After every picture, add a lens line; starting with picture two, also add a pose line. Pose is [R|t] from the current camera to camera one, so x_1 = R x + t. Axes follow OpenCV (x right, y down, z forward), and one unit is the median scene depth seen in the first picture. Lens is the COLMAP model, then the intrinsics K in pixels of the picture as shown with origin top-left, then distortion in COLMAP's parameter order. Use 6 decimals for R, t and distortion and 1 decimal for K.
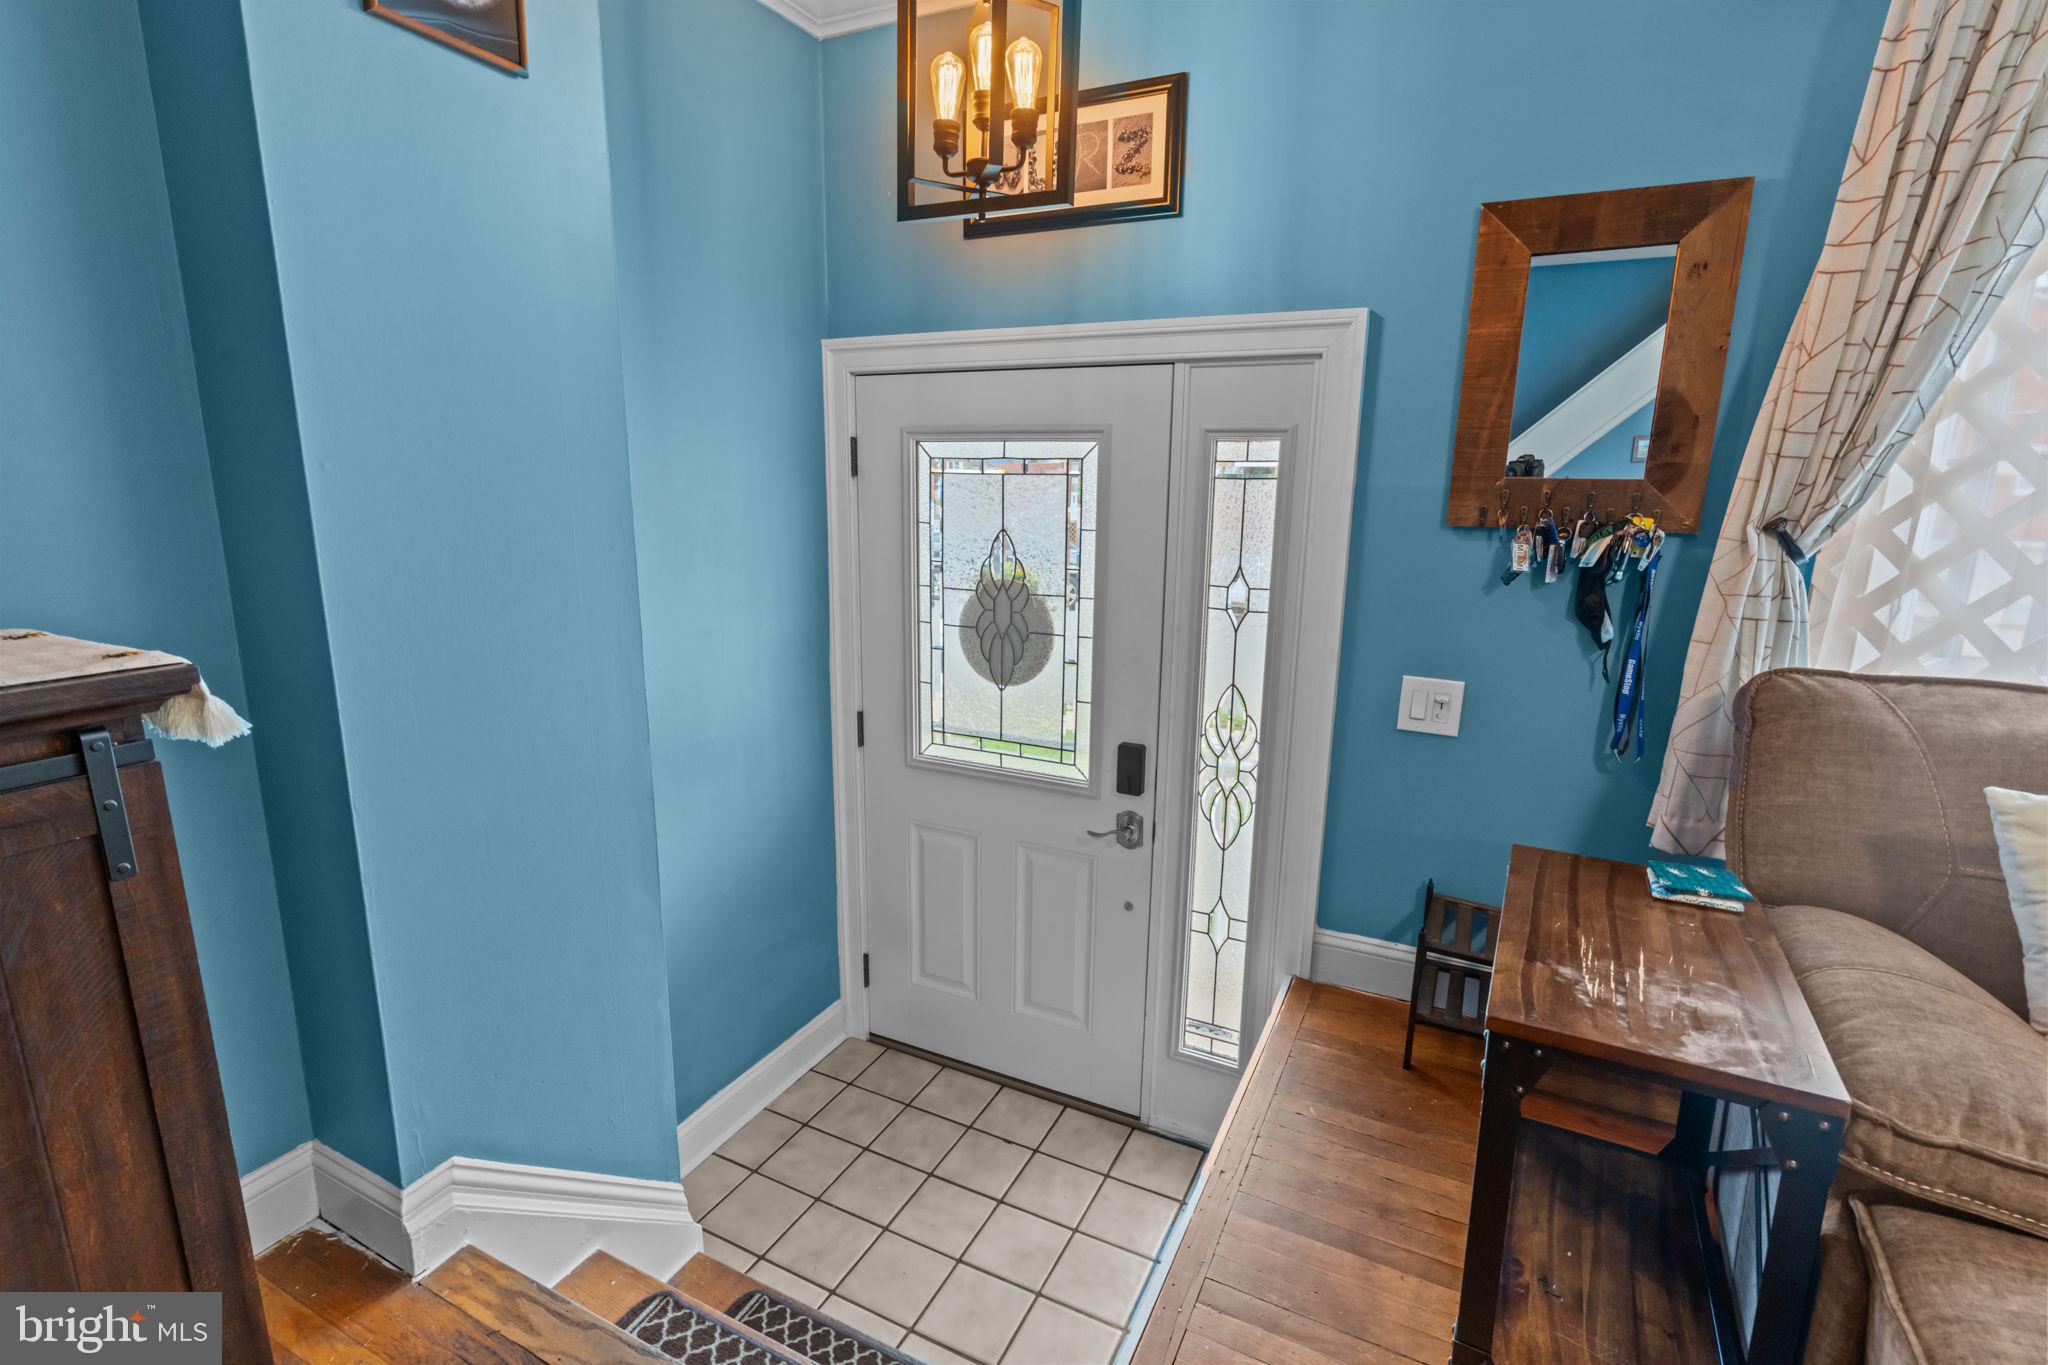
lens RADIAL K [[958.5, 0, 1021.0], [0, 958.5, 679.7], [0, 0, 1]] dist [0.002635, -0.000046]
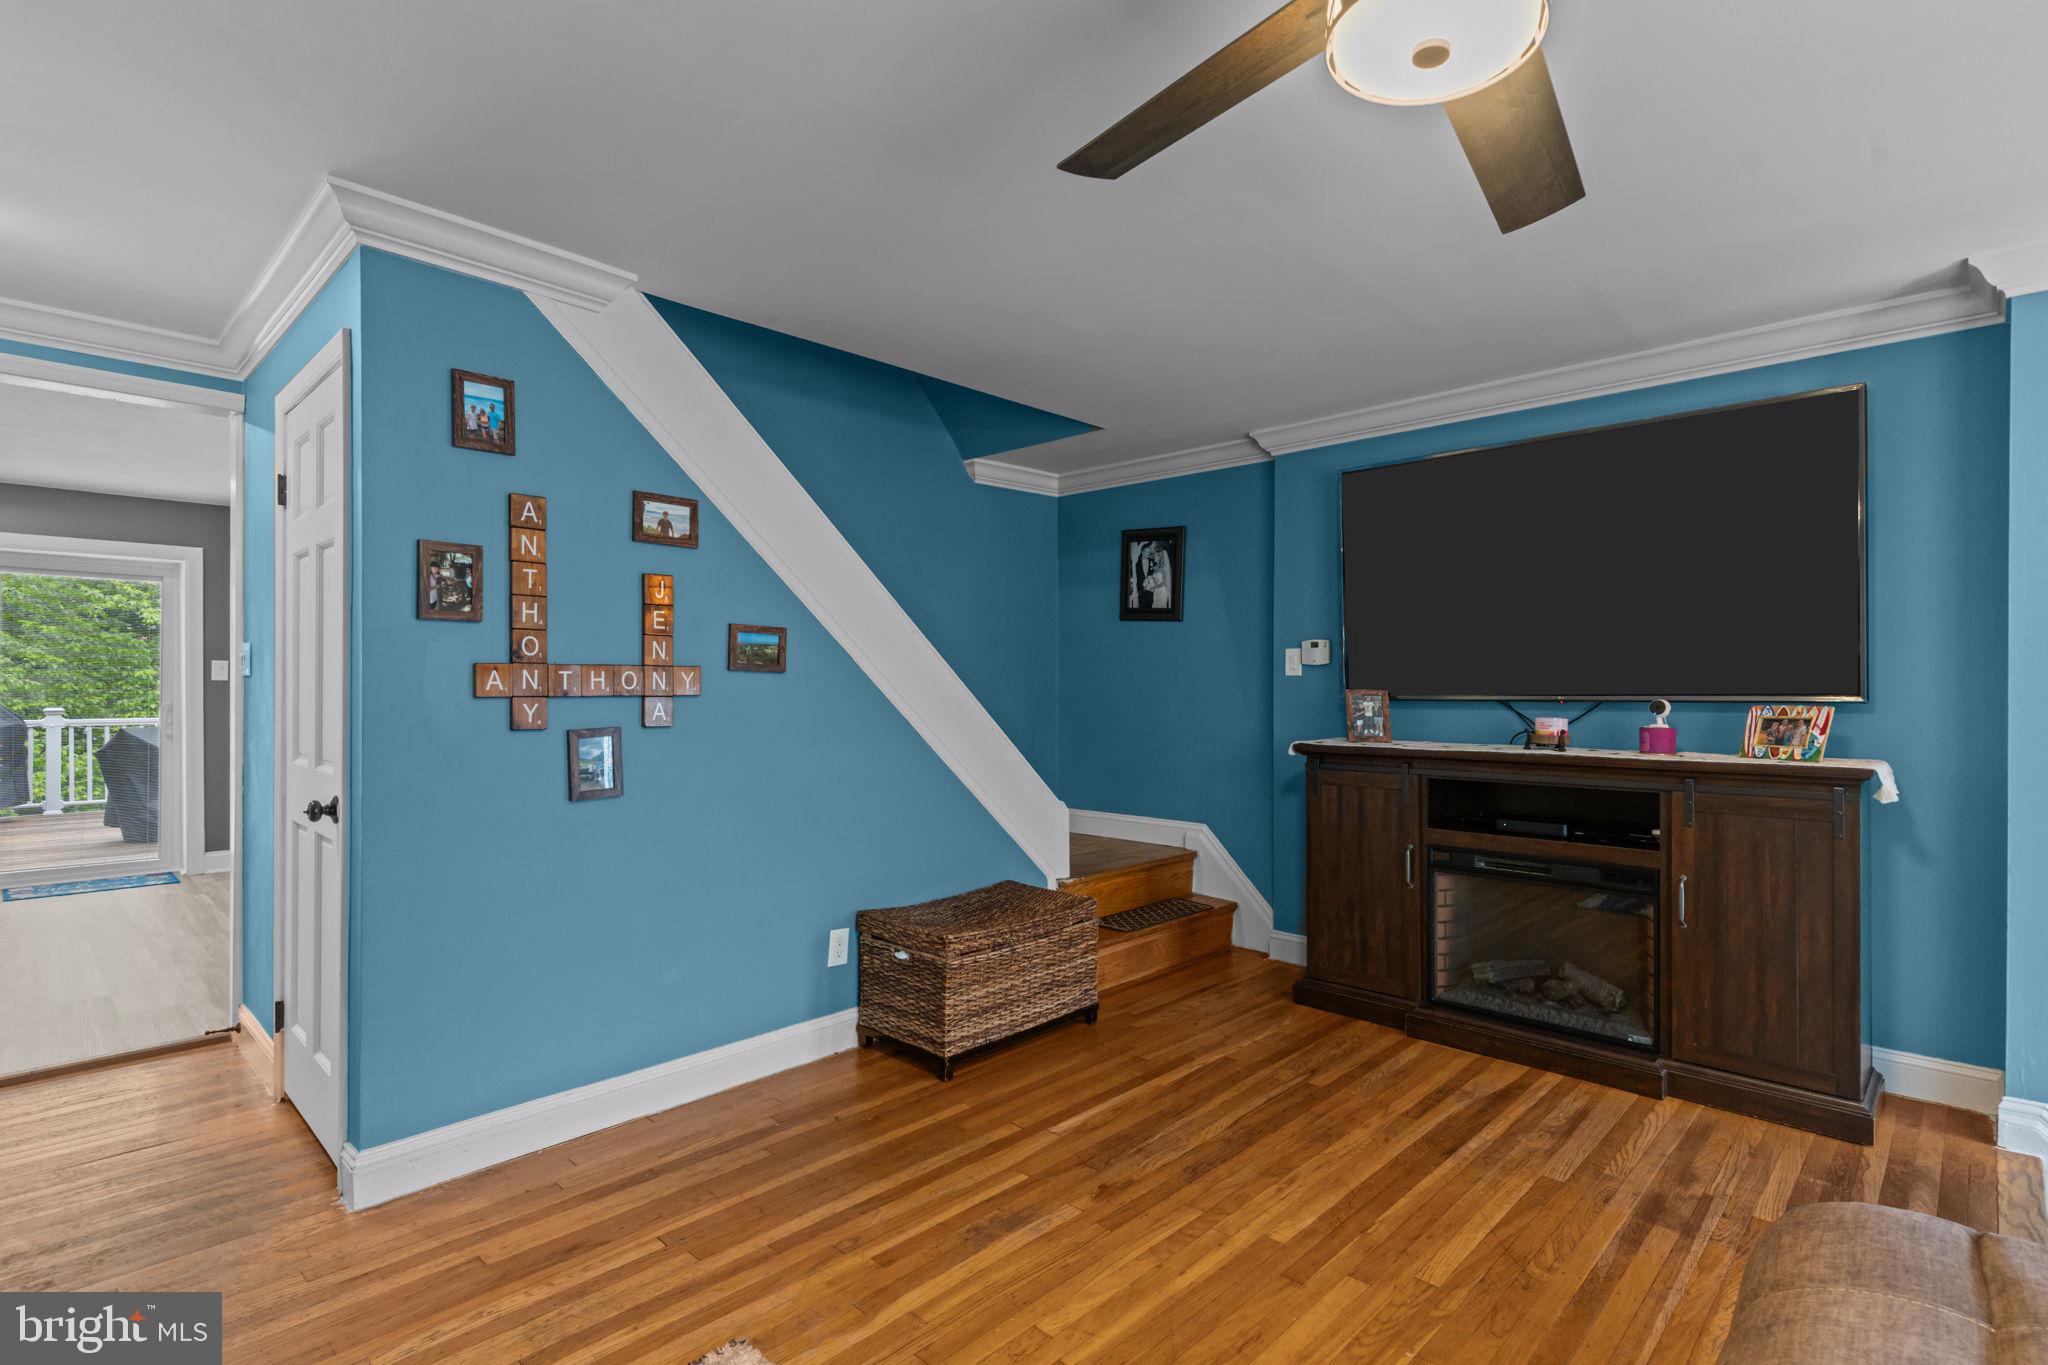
lens RADIAL K [[990.3, 0, 1015.3], [0, 990.3, 686.4], [0, 0, 1]] dist [0.001081, 0.000384]
pose [[-0.306577, -0.012227, -0.951767, 1.146234], [-0.207355, 0.976761, 0.054244, 0.046767], [0.928986, 0.213984, -0.301988, -0.213756]]
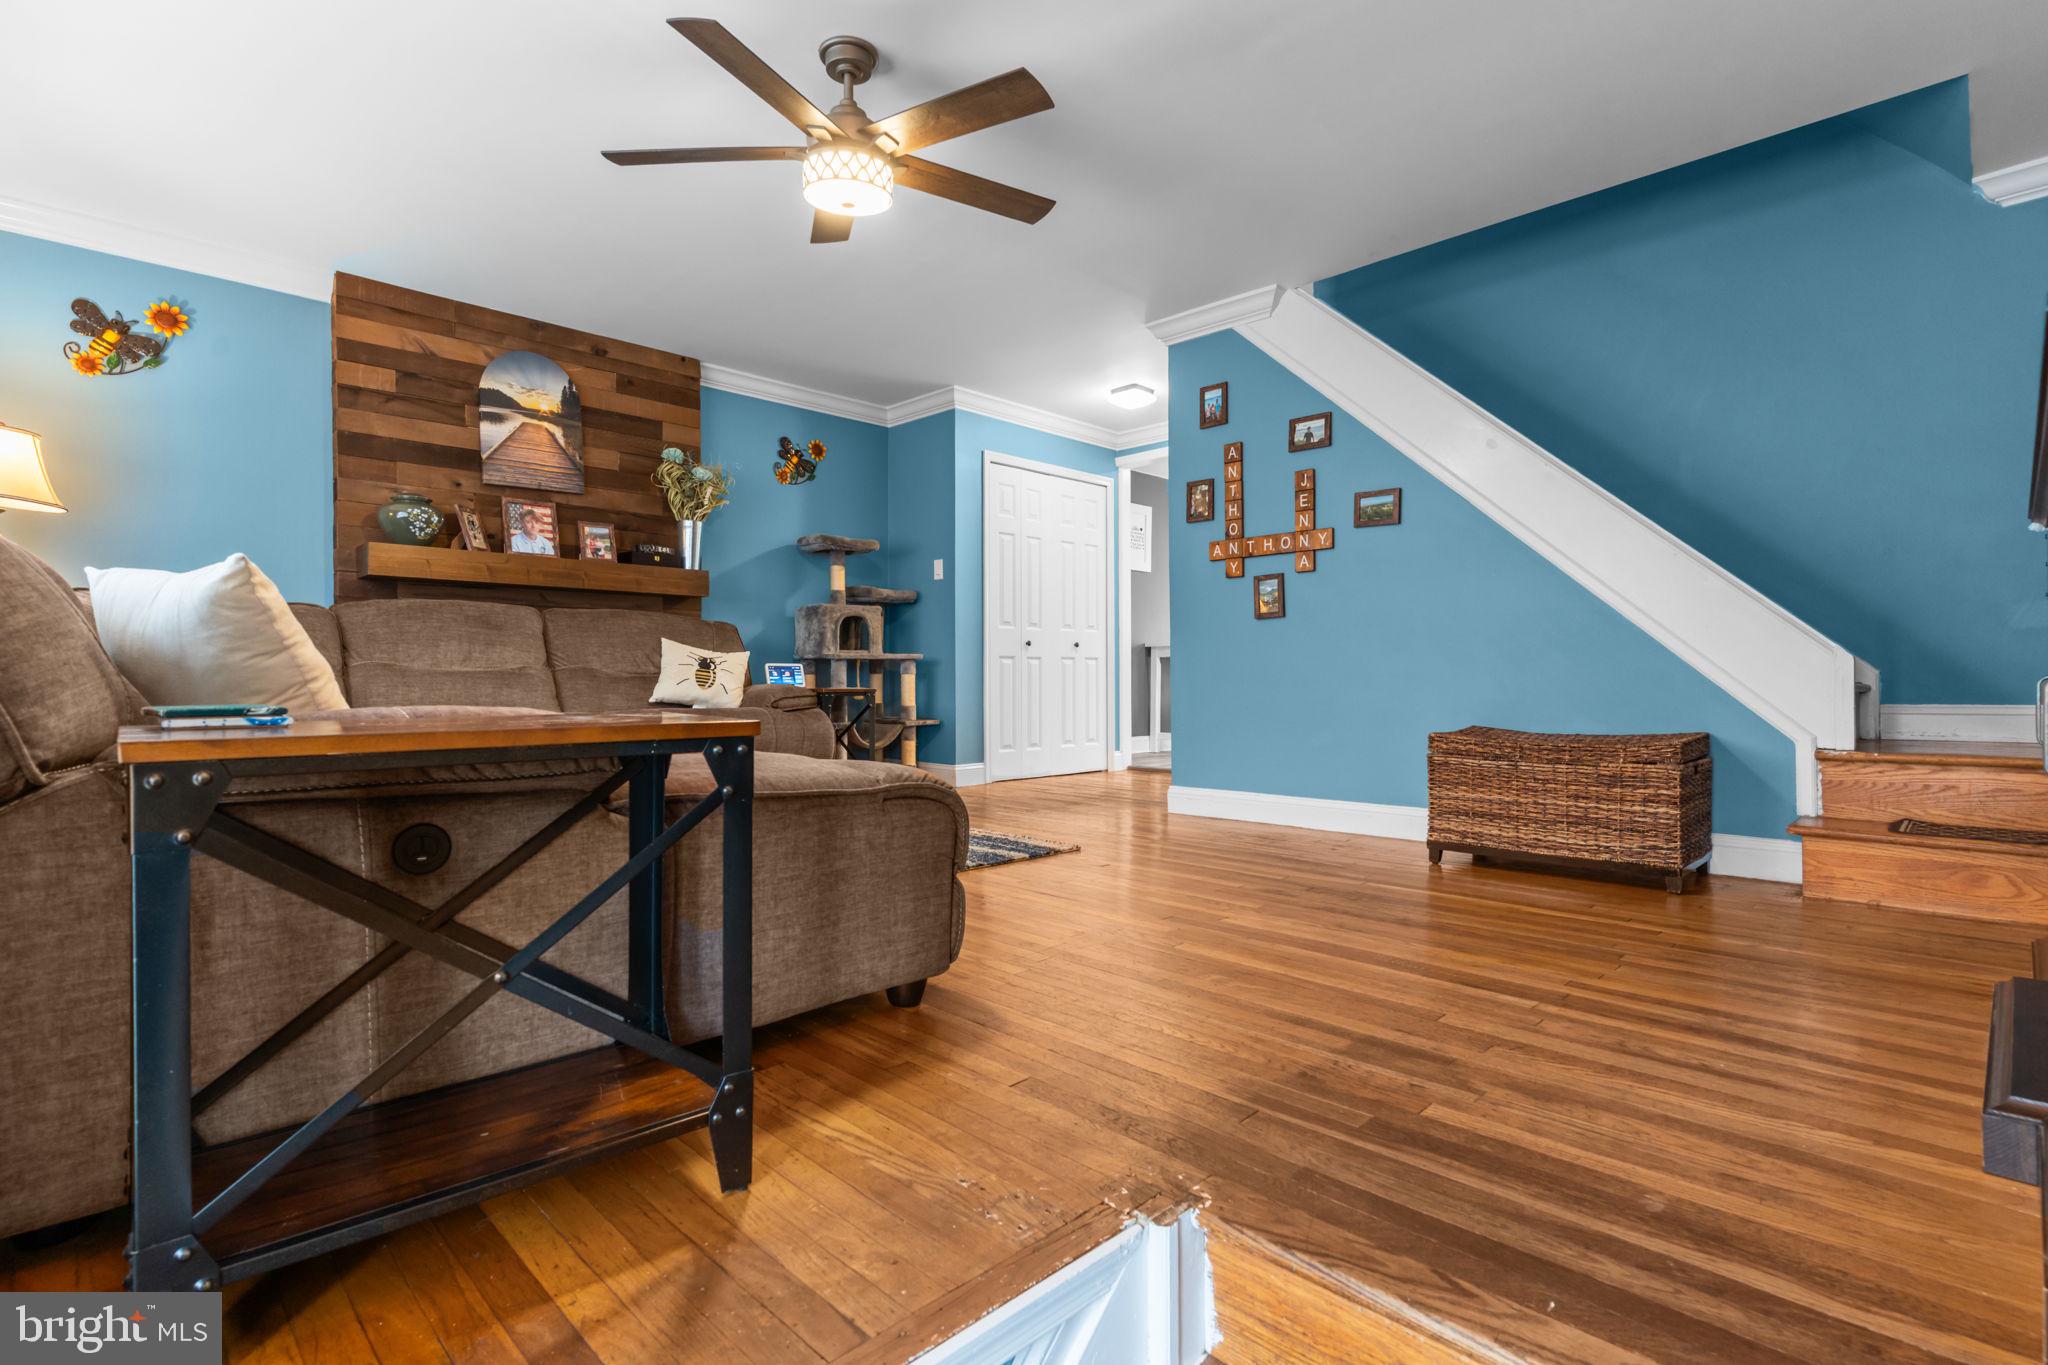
lens RADIAL K [[985.4, 0, 1017.5], [0, 985.4, 655.0], [0, 0, 1]] dist [-0.000867, 0.000311]
pose [[-0.946493, 0.000746, 0.322725, -0.086094], [0.063876, 0.980647, 0.185070, 0.032177], [-0.316341, 0.195782, -0.928223, 1.029390]]
